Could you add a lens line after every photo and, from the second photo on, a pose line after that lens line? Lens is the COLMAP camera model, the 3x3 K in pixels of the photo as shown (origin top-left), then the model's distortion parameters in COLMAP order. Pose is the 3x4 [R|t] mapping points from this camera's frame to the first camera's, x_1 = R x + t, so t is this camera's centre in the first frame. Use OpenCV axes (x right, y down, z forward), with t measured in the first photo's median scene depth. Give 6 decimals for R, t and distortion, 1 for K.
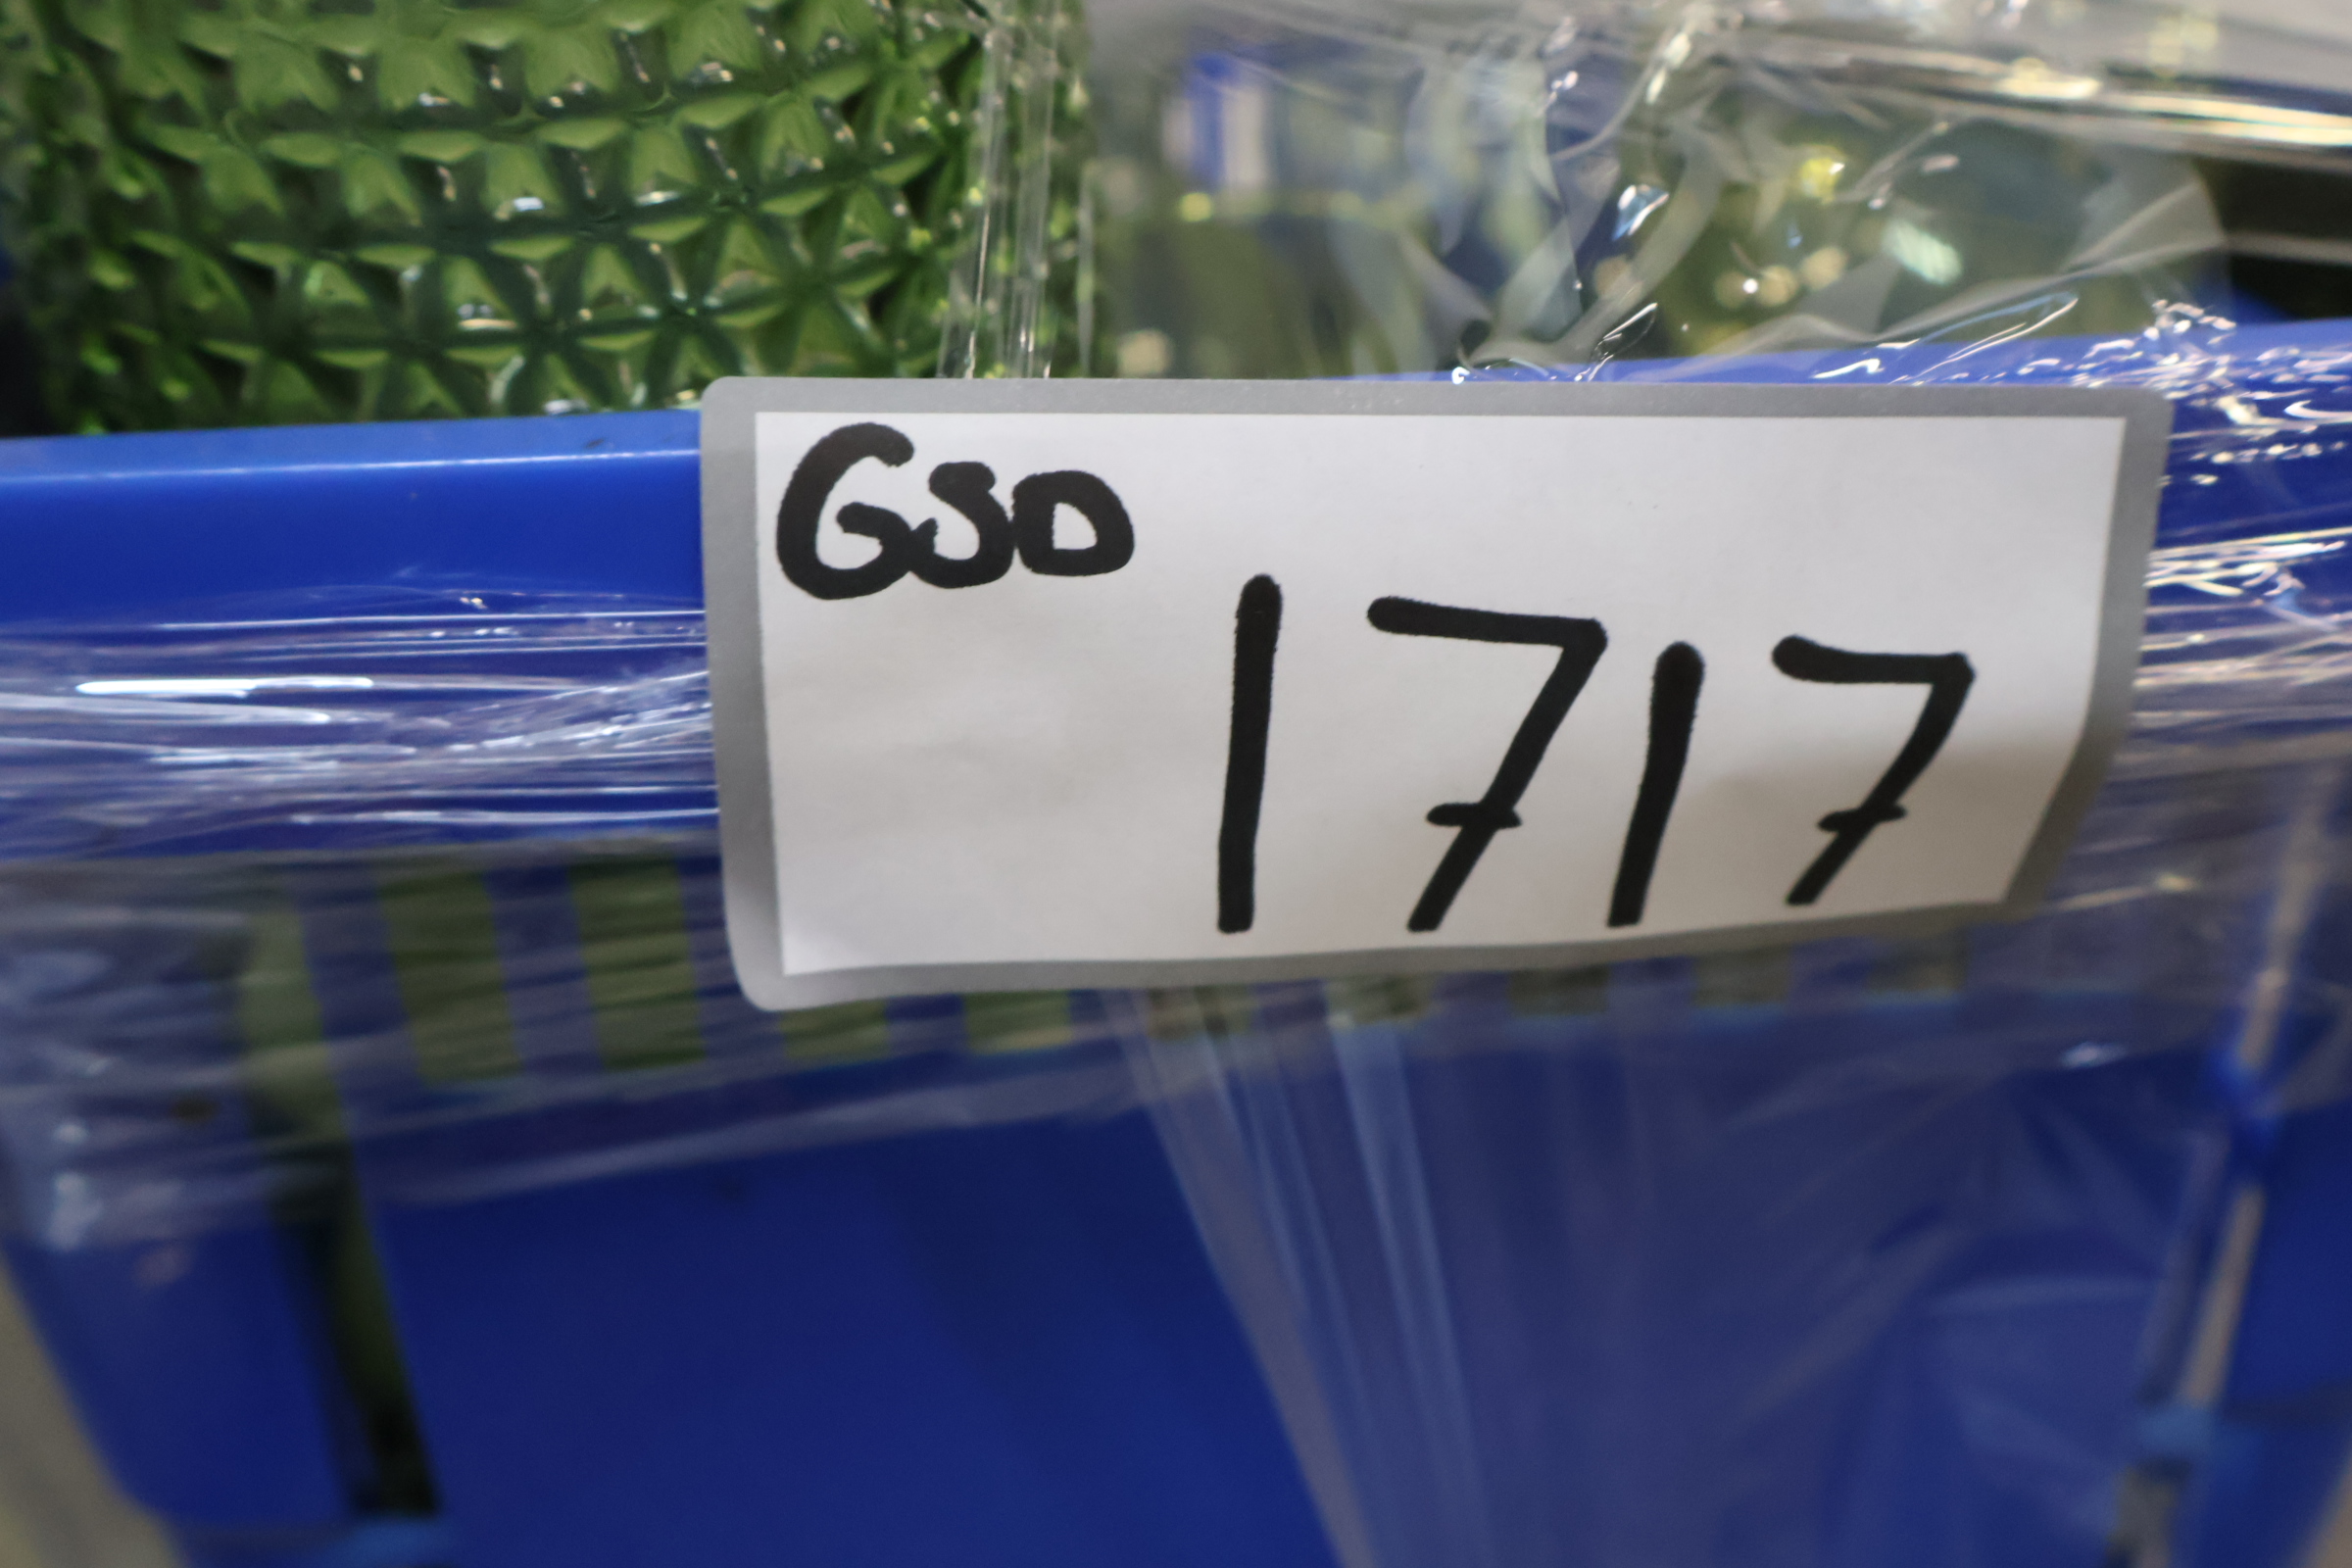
lens RADIAL K [[2469.2, 0, 1176.0], [0, 2469.2, 784.0], [0, 0, 1]] dist [0.009741, 0.002966]
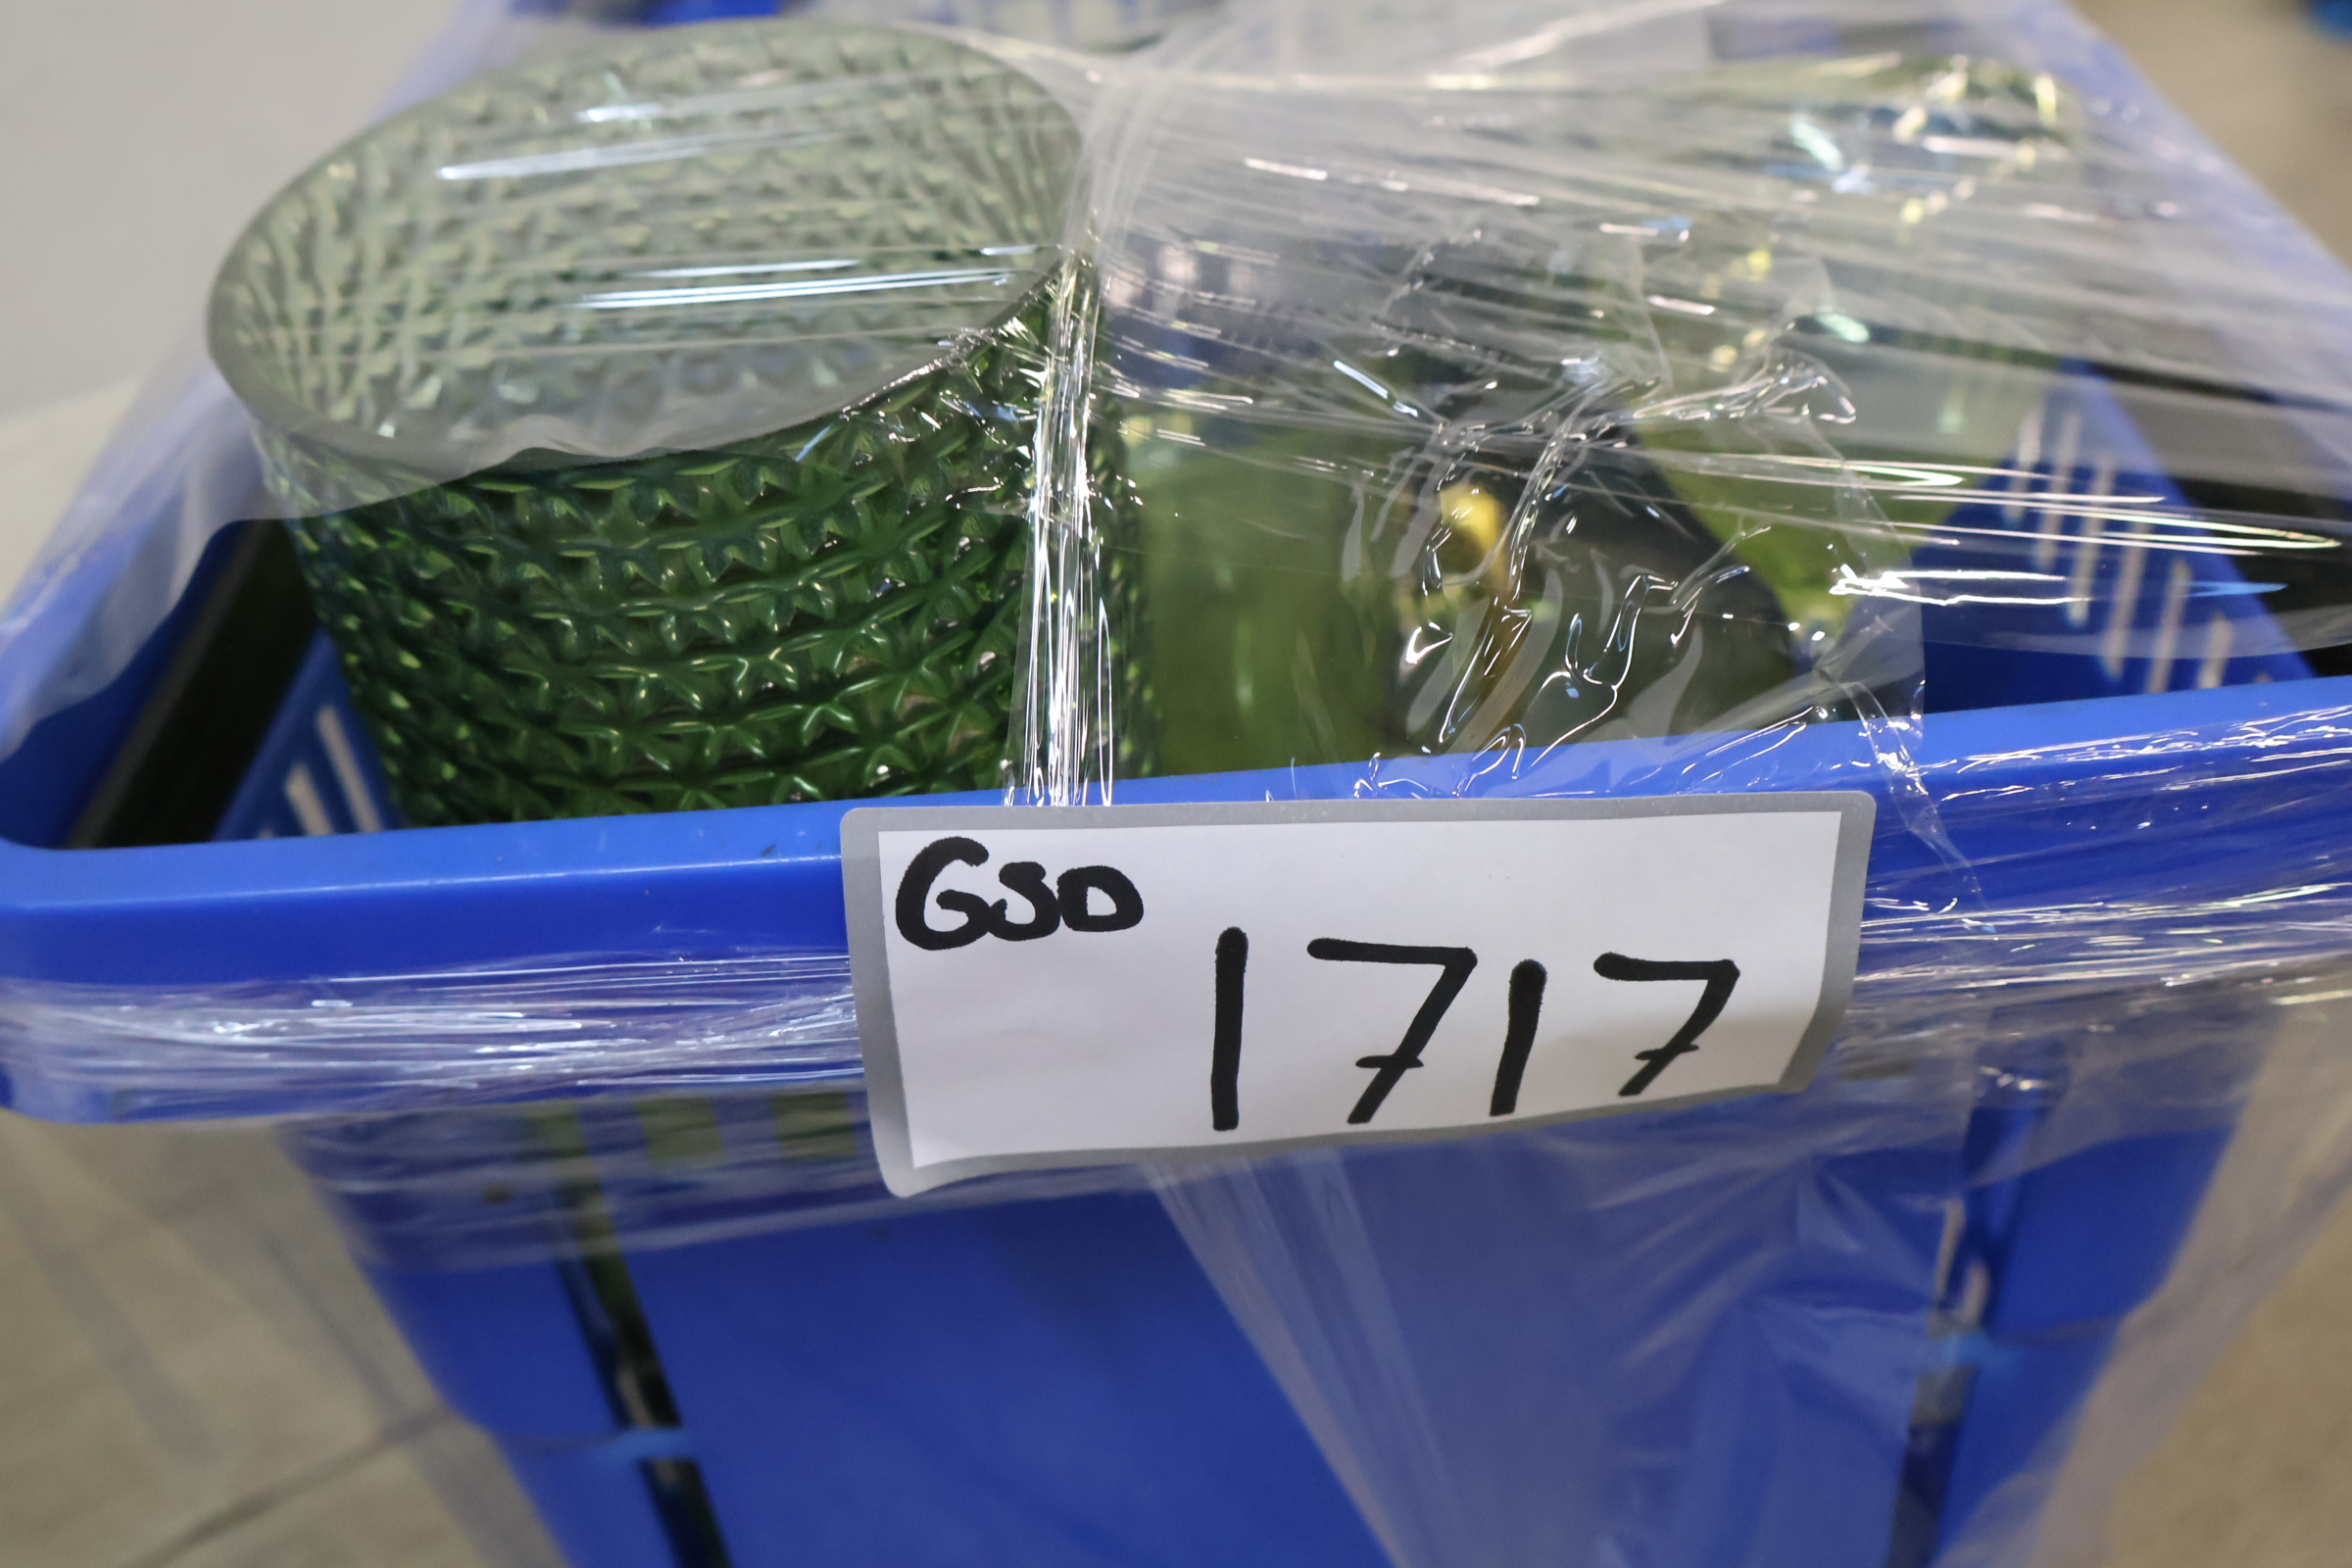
lens RADIAL K [[2469.2, 0, 1176.0], [0, 2469.2, 784.0], [0, 0, 1]] dist [0.009741, 0.002966]
pose [[0.998787, -0.016649, -0.046340, 0.068988], [0.025185, 0.981417, 0.190229, -0.436323], [0.042312, -0.191166, 0.980645, -0.389926]]
